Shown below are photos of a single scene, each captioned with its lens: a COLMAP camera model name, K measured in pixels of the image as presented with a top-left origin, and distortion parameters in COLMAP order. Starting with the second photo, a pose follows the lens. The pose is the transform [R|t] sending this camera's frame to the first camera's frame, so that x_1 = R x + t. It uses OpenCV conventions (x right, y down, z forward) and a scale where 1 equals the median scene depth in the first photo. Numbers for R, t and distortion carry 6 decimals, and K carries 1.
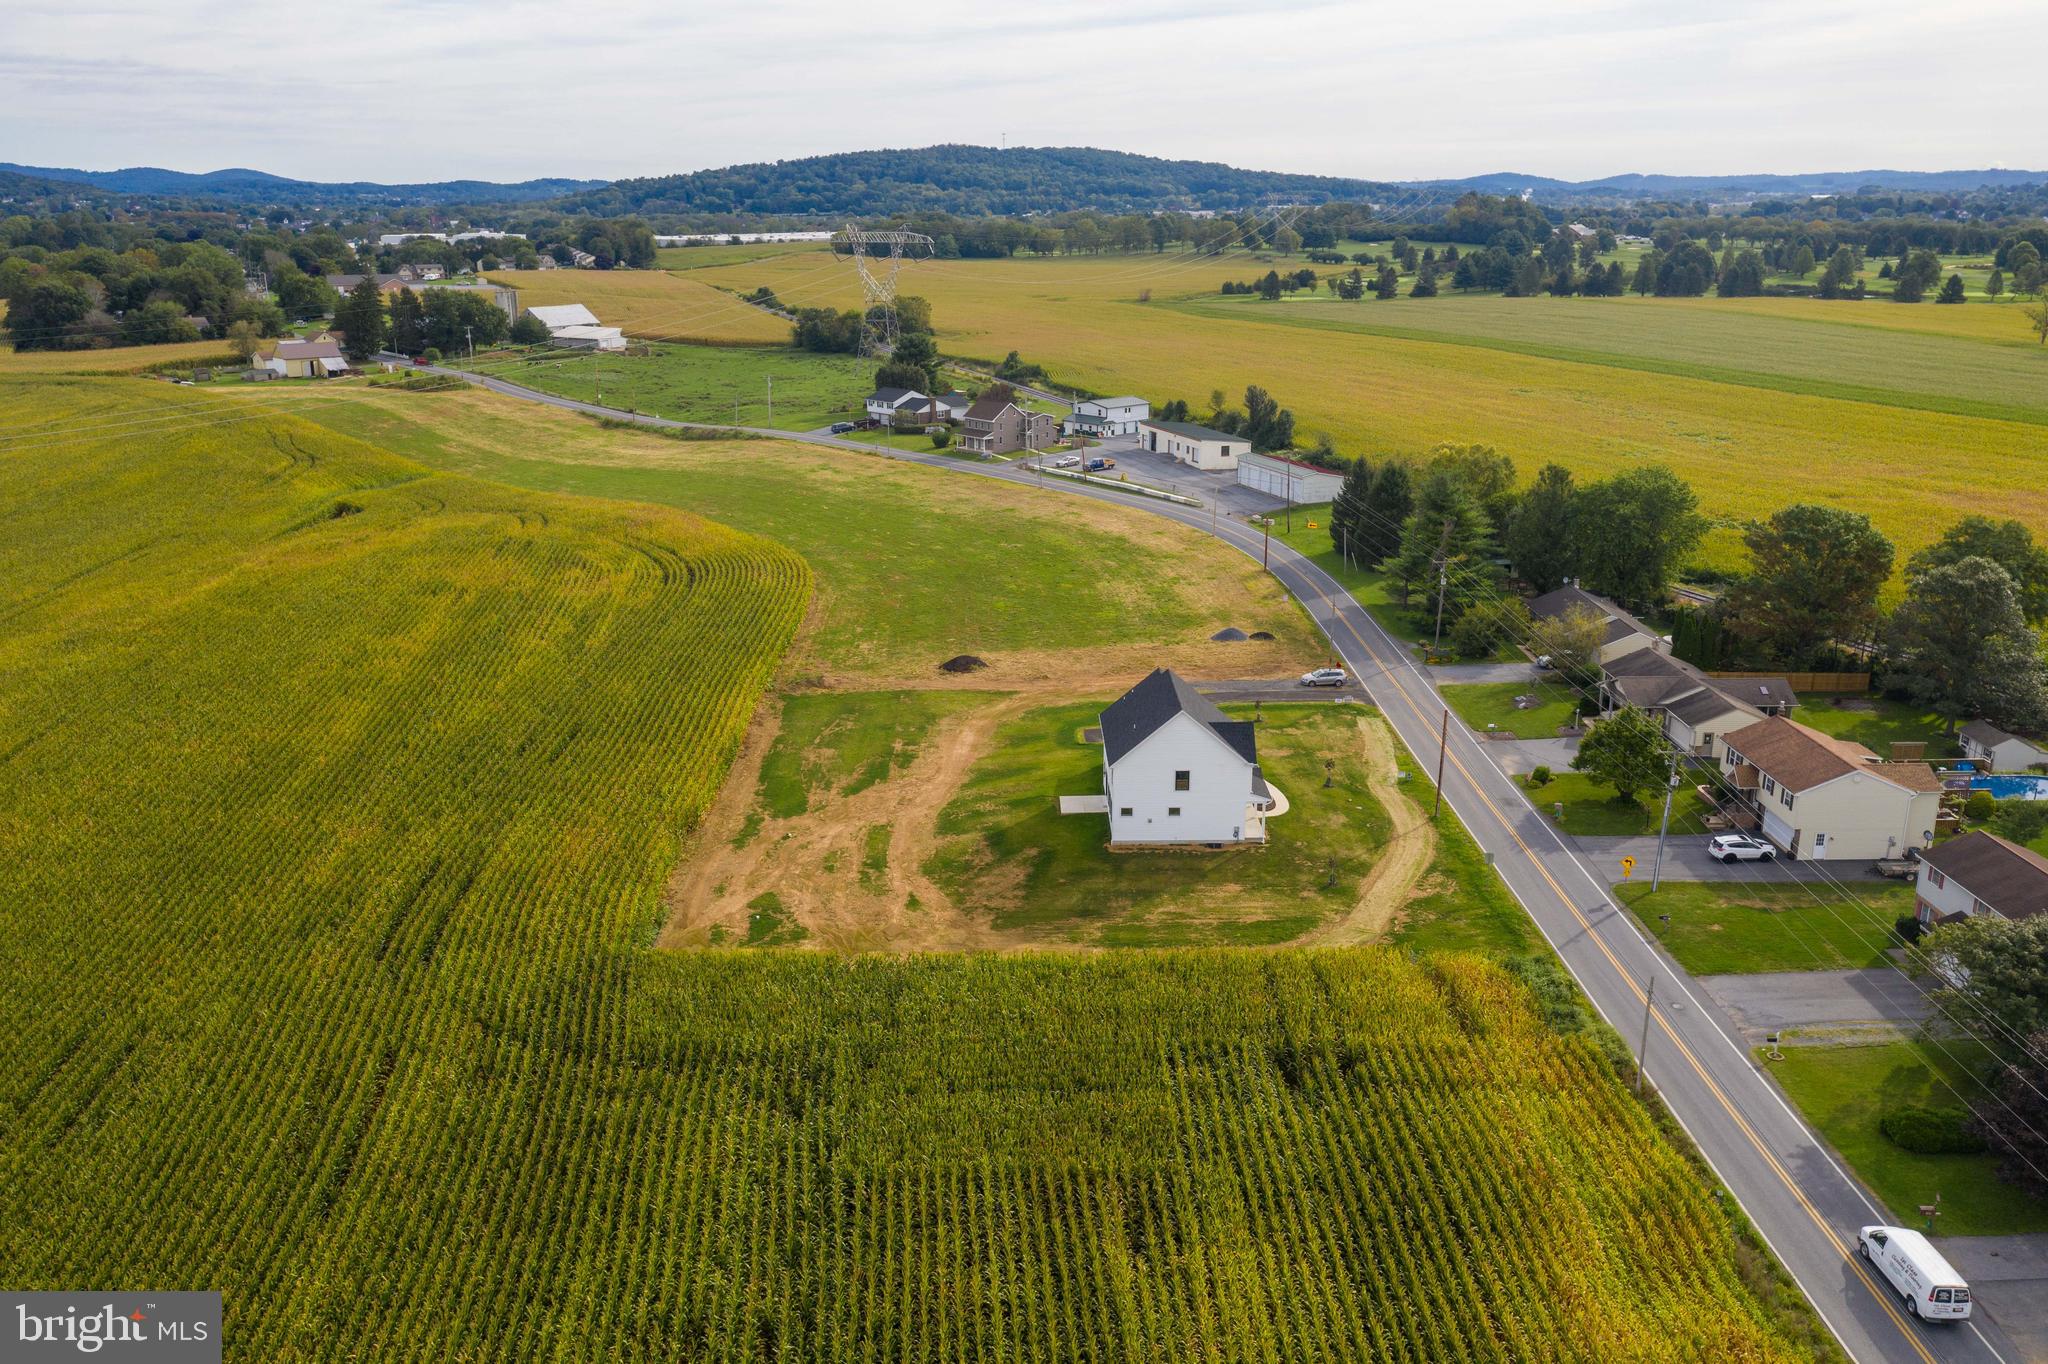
lens RADIAL K [[1640.8, 0, 1018.0], [0, 1640.8, 679.0], [0, 0, 1]] dist [0.008480, 0.006944]
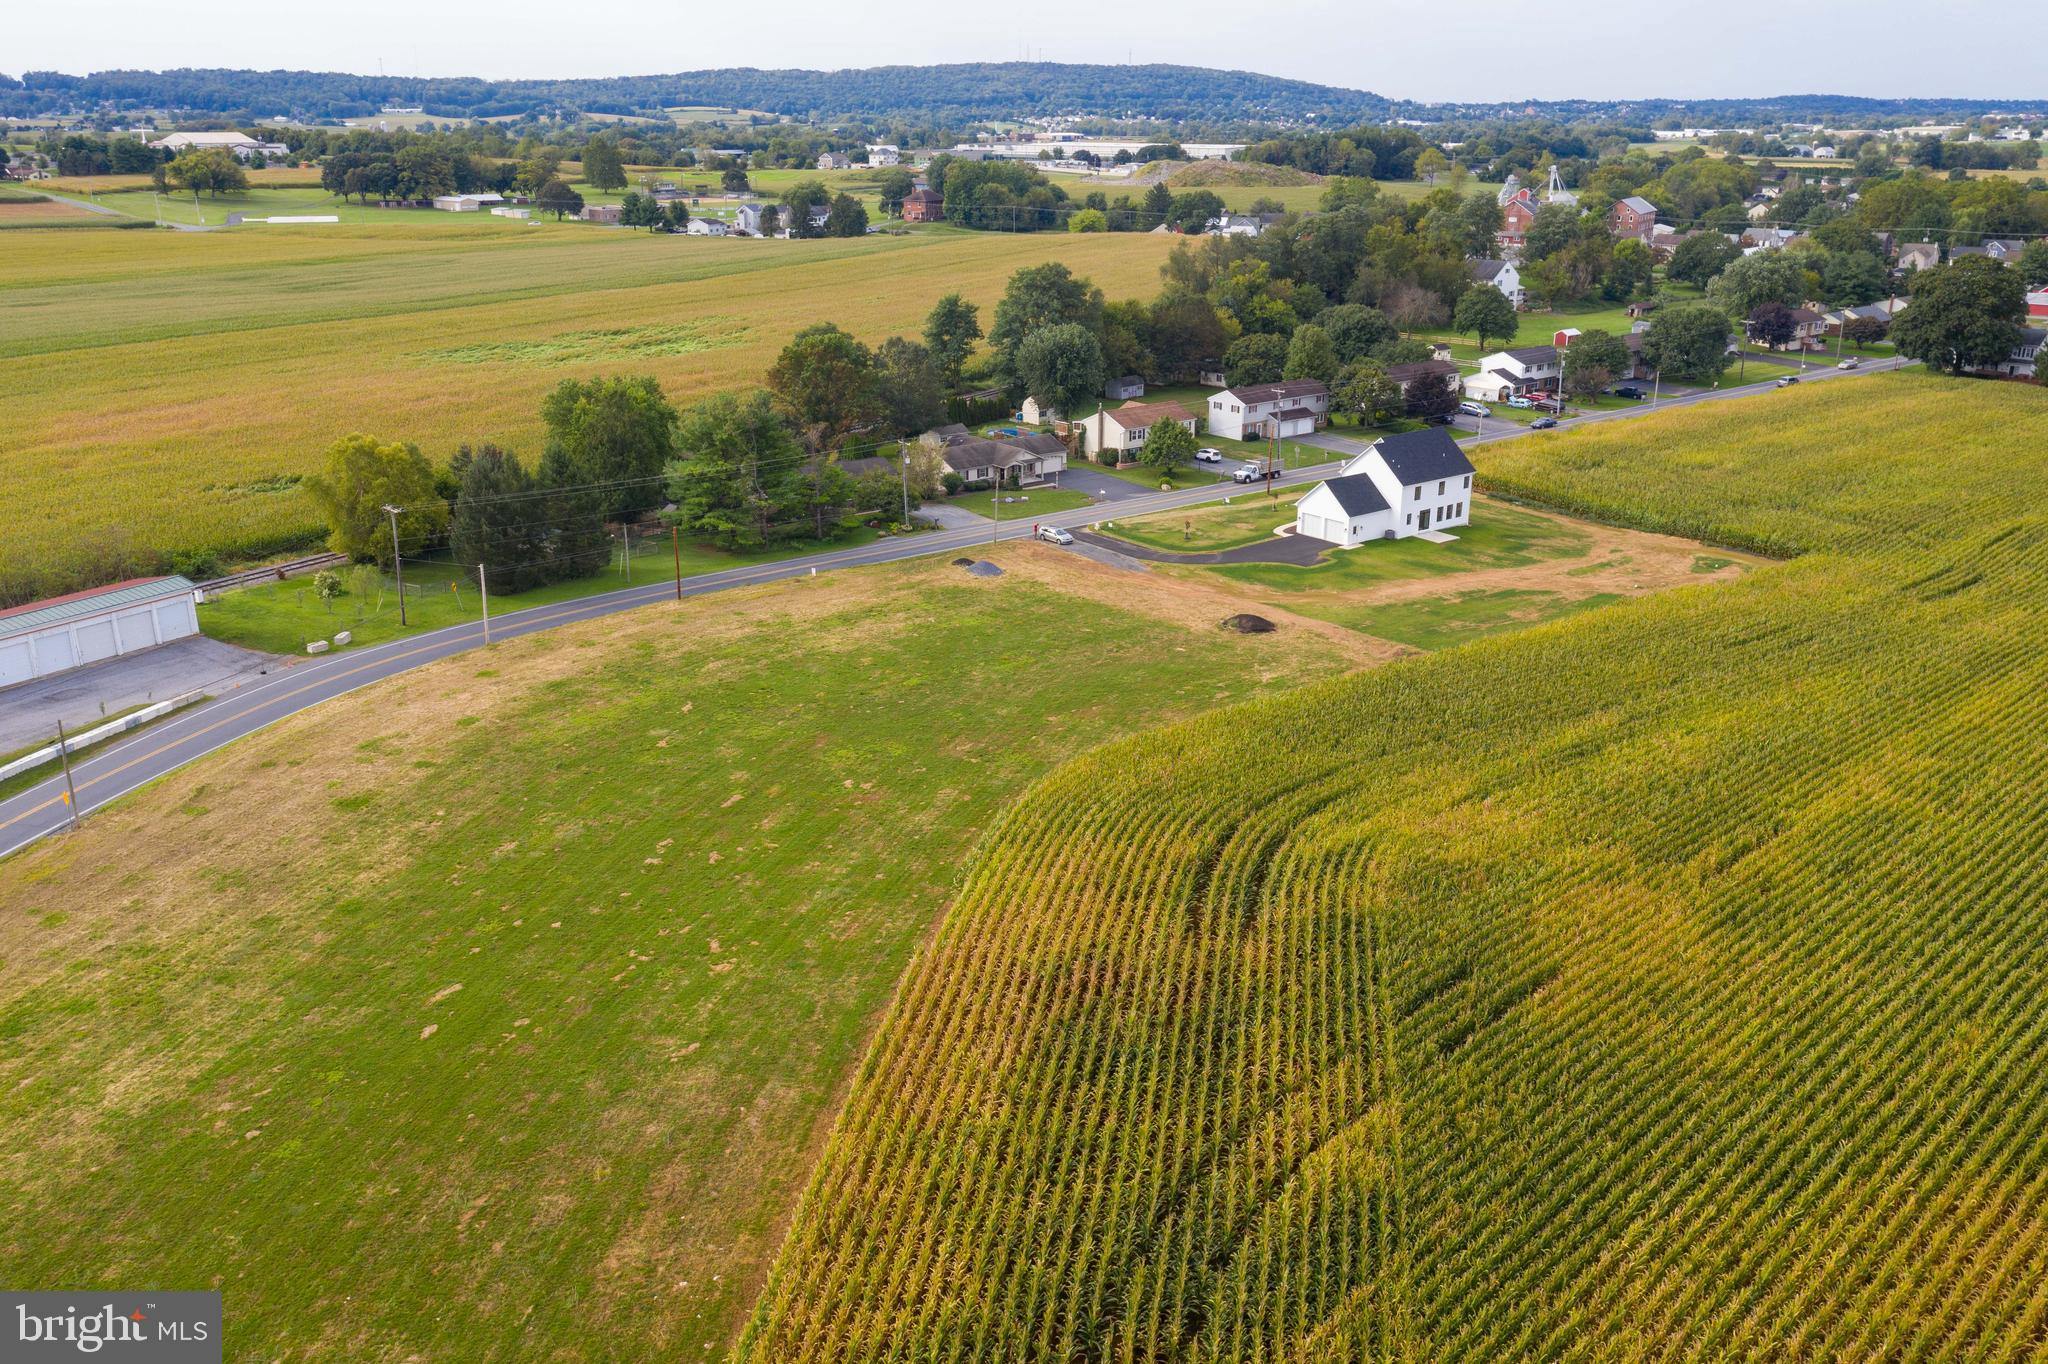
lens RADIAL K [[1640.8, 0, 1020.8], [0, 1640.8, 690.6], [0, 0, 1]] dist [0.008480, 0.006944]
pose [[-0.611243, -0.263348, 0.746344, -0.721009], [0.223386, 0.847268, 0.481908, -0.496263], [-0.759263, 0.461286, -0.459058, 1.723991]]
